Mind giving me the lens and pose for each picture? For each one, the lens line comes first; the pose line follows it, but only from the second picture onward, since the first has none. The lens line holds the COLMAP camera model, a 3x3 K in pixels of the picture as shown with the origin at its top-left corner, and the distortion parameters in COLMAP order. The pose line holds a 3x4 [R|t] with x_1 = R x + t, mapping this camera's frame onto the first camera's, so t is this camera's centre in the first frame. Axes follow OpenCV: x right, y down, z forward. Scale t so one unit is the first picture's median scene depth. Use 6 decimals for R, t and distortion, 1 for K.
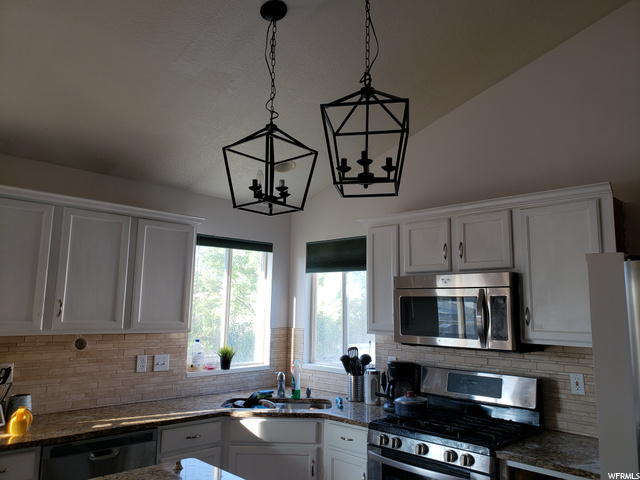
lens RADIAL K [[503.3, 0, 321.6], [0, 503.3, 240.6], [0, 0, 1]] dist [-0.003582, 0.044799]
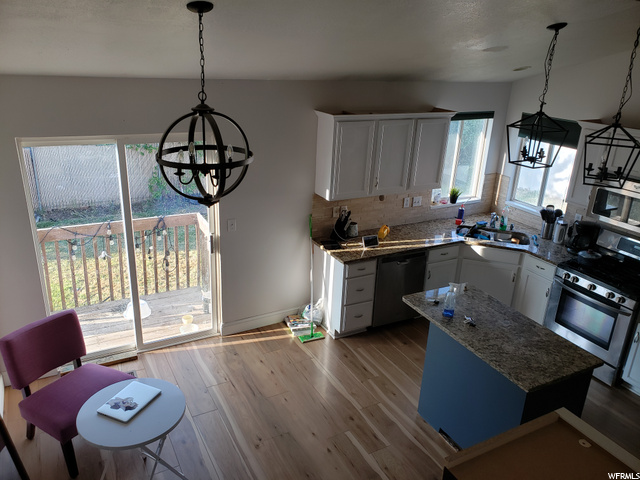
lens RADIAL K [[503.3, 0, 321.6], [0, 503.3, 240.6], [0, 0, 1]] dist [-0.003582, 0.044799]
pose [[0.962312, 0.119807, -0.244135, -0.216398], [0.013898, 0.874889, 0.484123, -0.431075], [0.271592, -0.469271, 0.840252, -0.473394]]
